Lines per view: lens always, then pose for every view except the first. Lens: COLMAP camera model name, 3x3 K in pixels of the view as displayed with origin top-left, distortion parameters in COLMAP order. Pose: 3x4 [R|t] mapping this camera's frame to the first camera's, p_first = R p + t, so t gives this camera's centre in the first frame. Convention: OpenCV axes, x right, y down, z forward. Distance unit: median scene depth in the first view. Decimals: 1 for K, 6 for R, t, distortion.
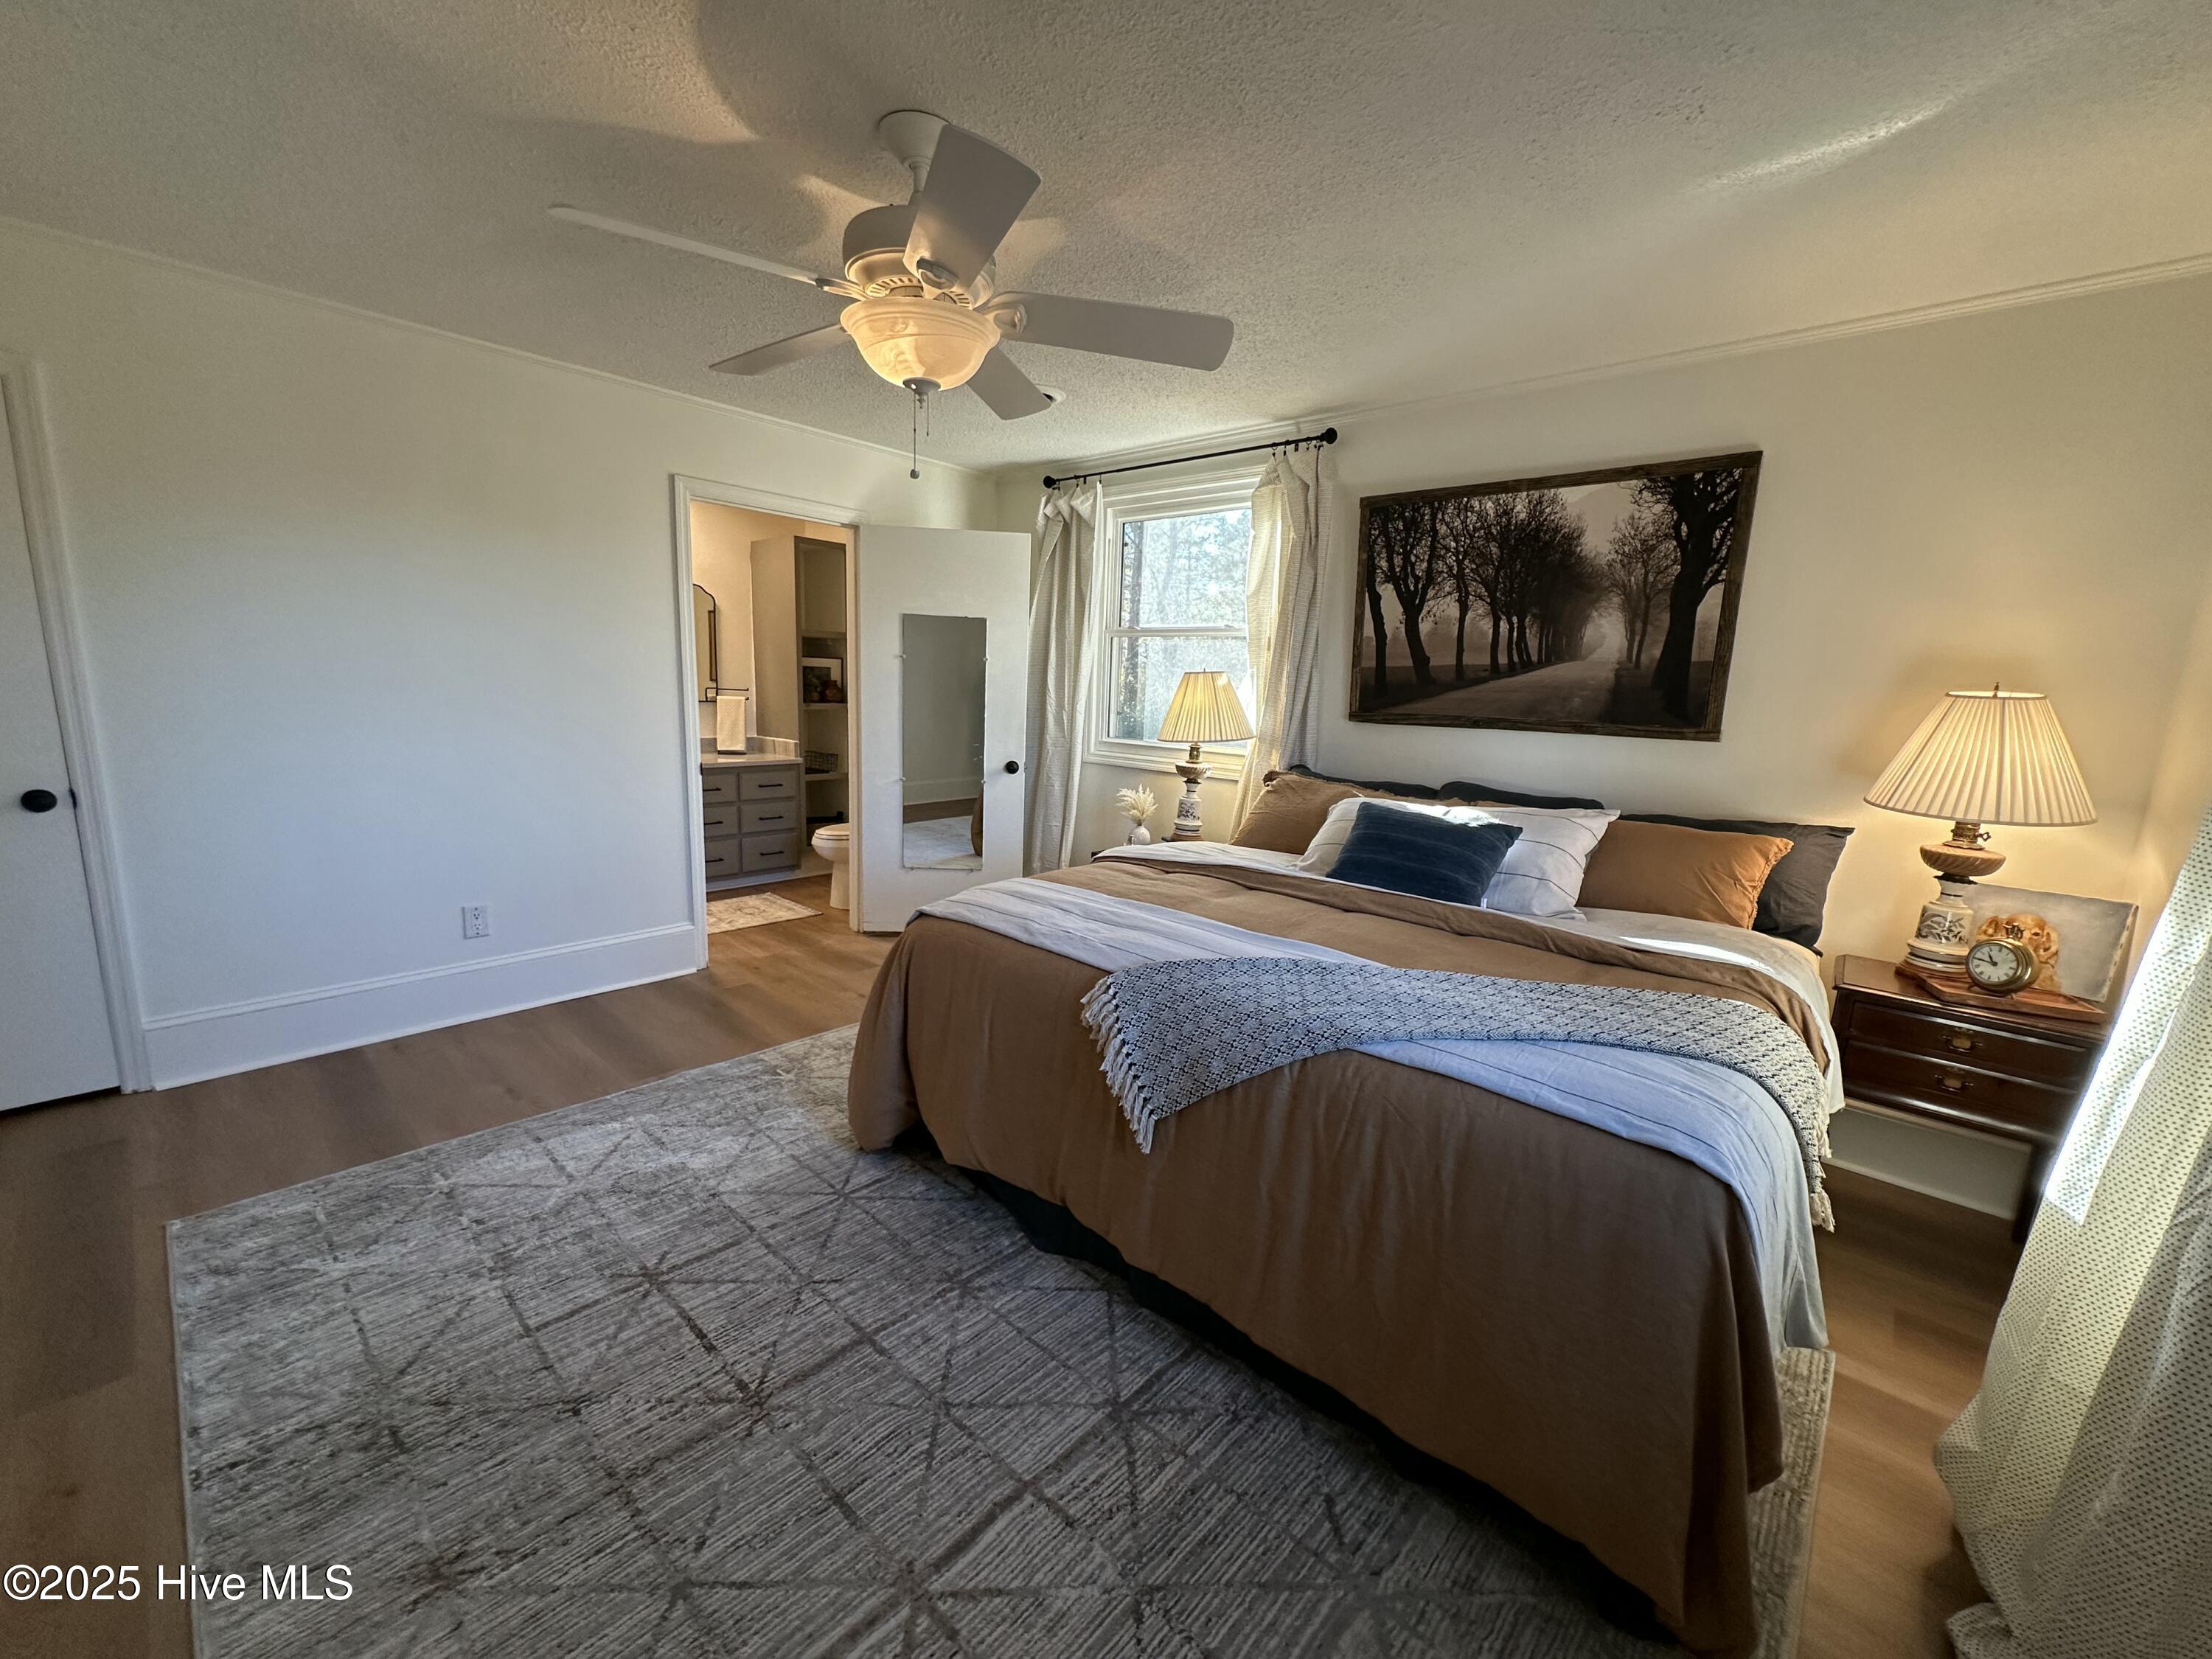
lens RADIAL K [[905.1, 0, 1101.9], [0, 905.1, 820.5], [0, 0, 1]] dist [-0.002026, -0.000181]
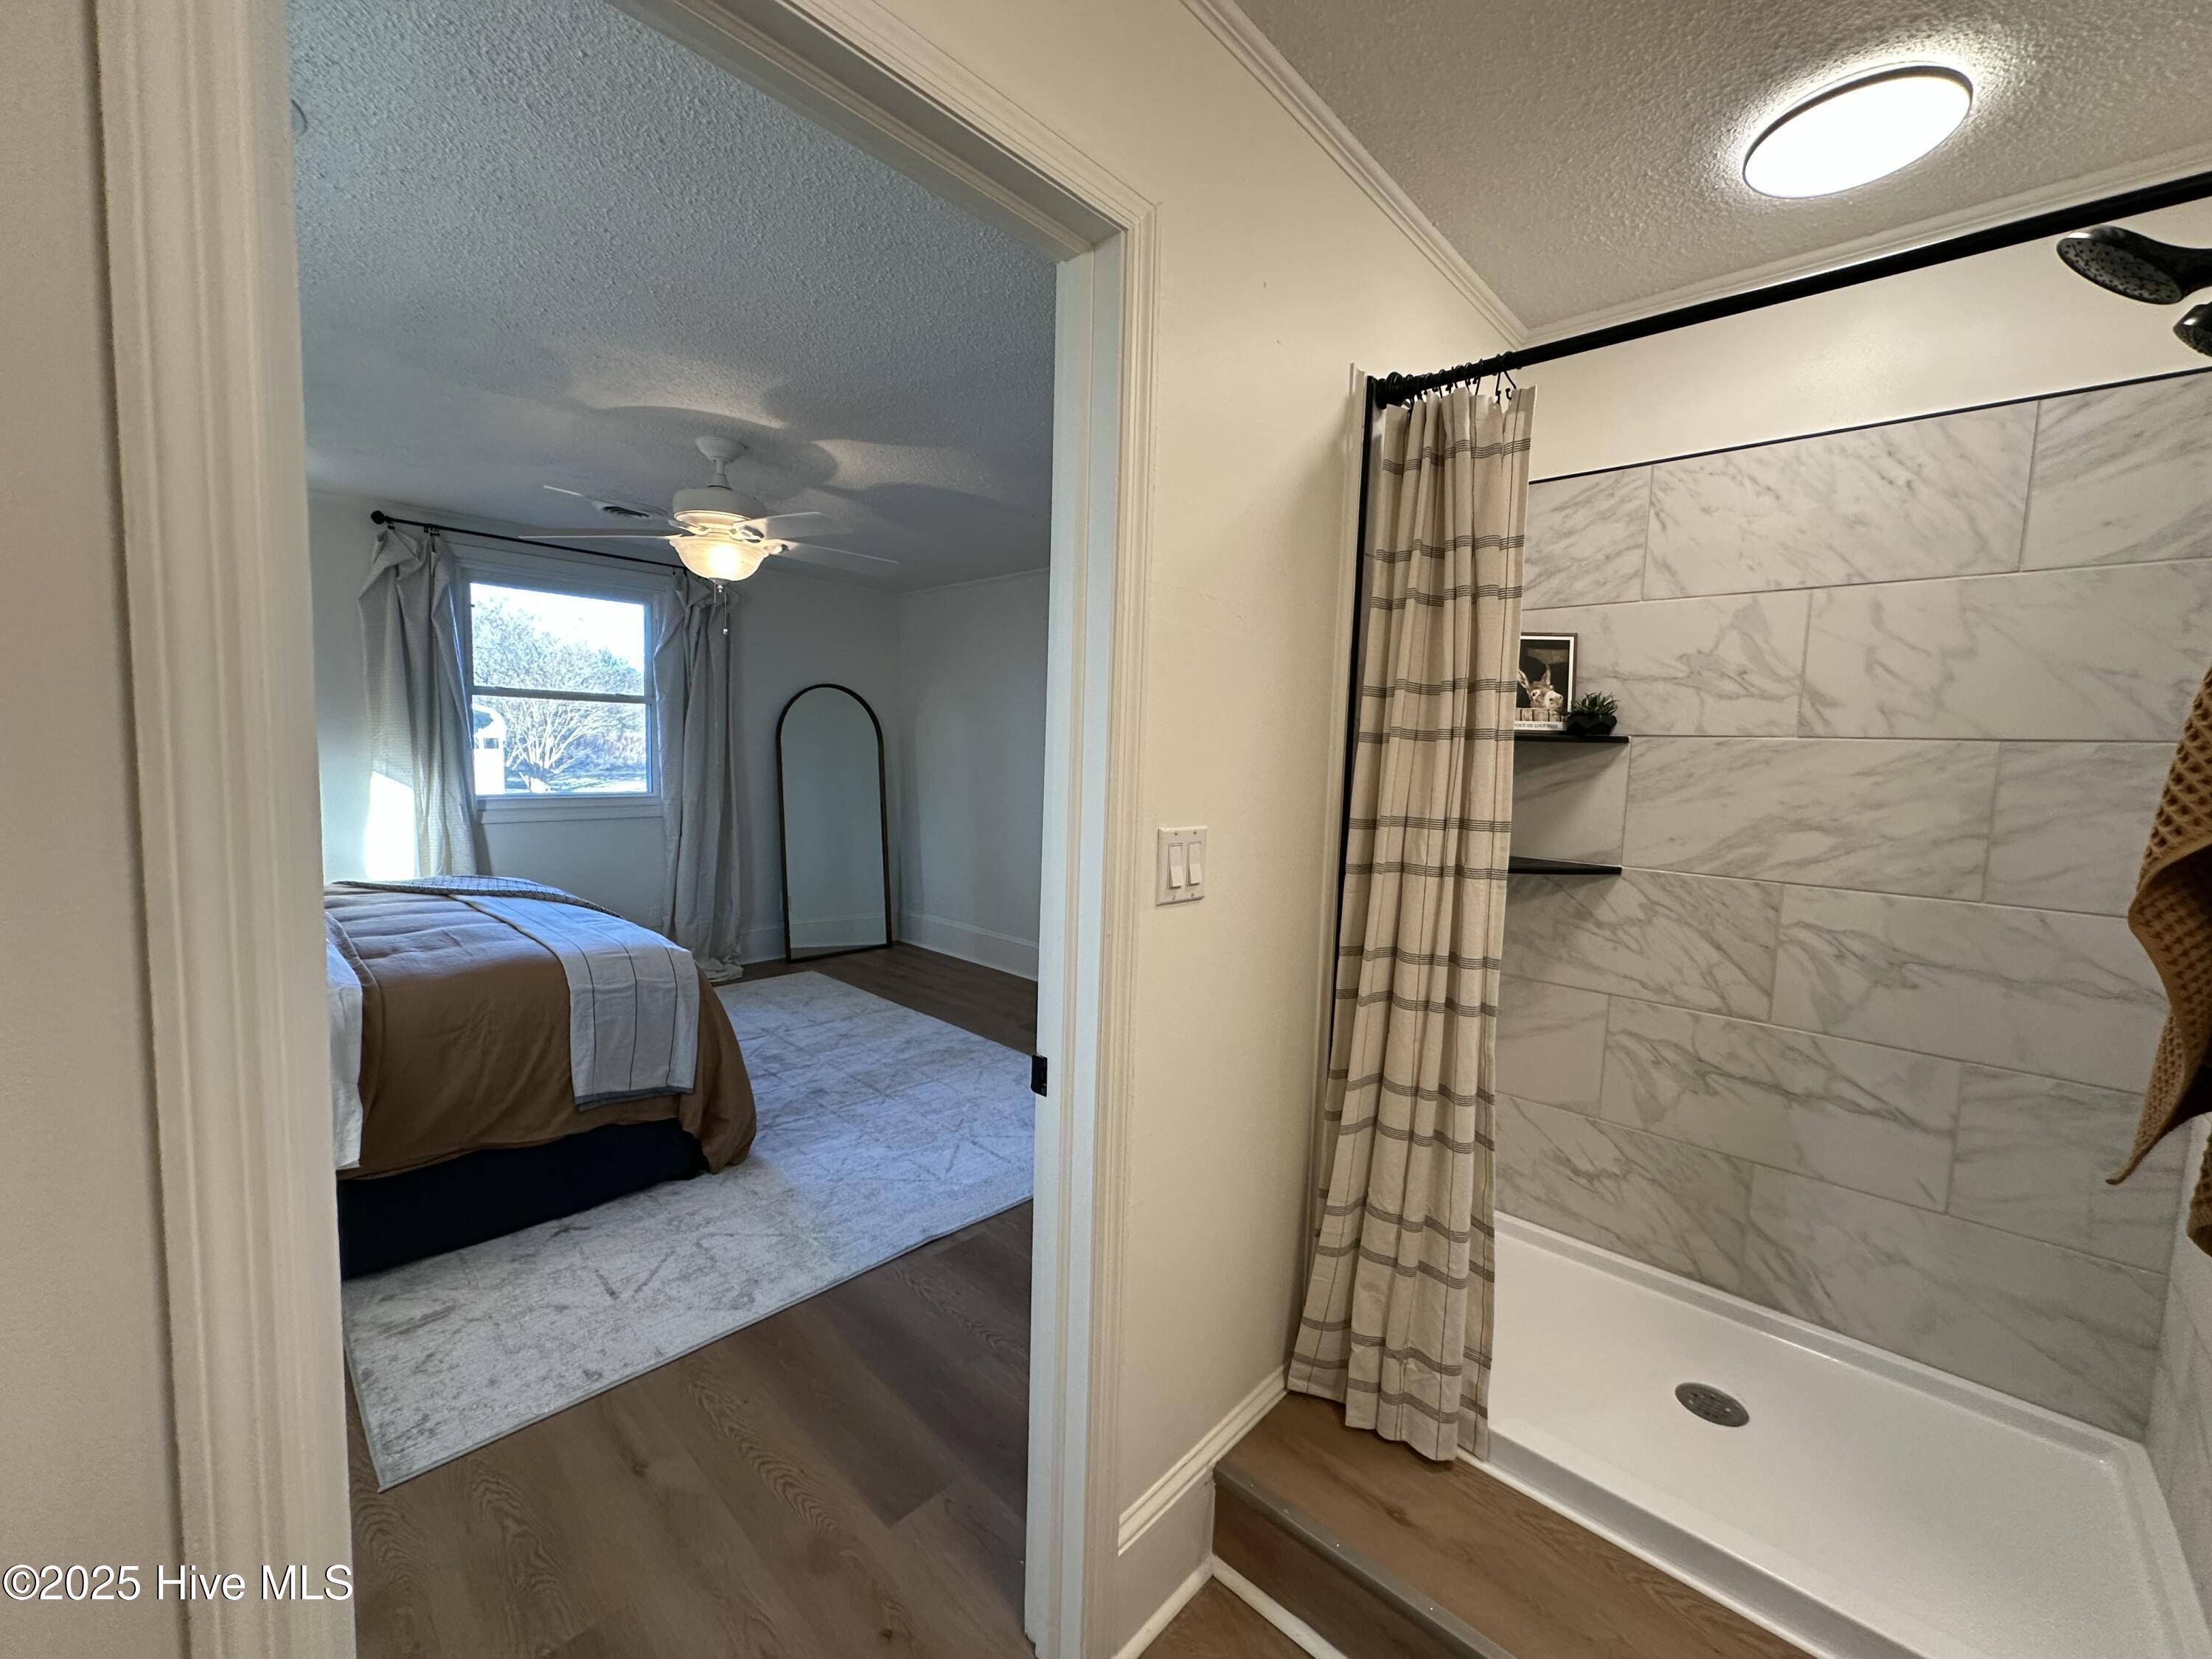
lens RADIAL K [[886.1, 0, 1109.1], [0, 886.1, 834.5], [0, 0, 1]] dist [-0.000729, 0.000306]
pose [[-0.997680, -0.068002, 0.003287, -0.575389], [-0.065030, 0.966152, 0.249643, -0.285723], [-0.020152, 0.248850, -0.968332, 1.613402]]
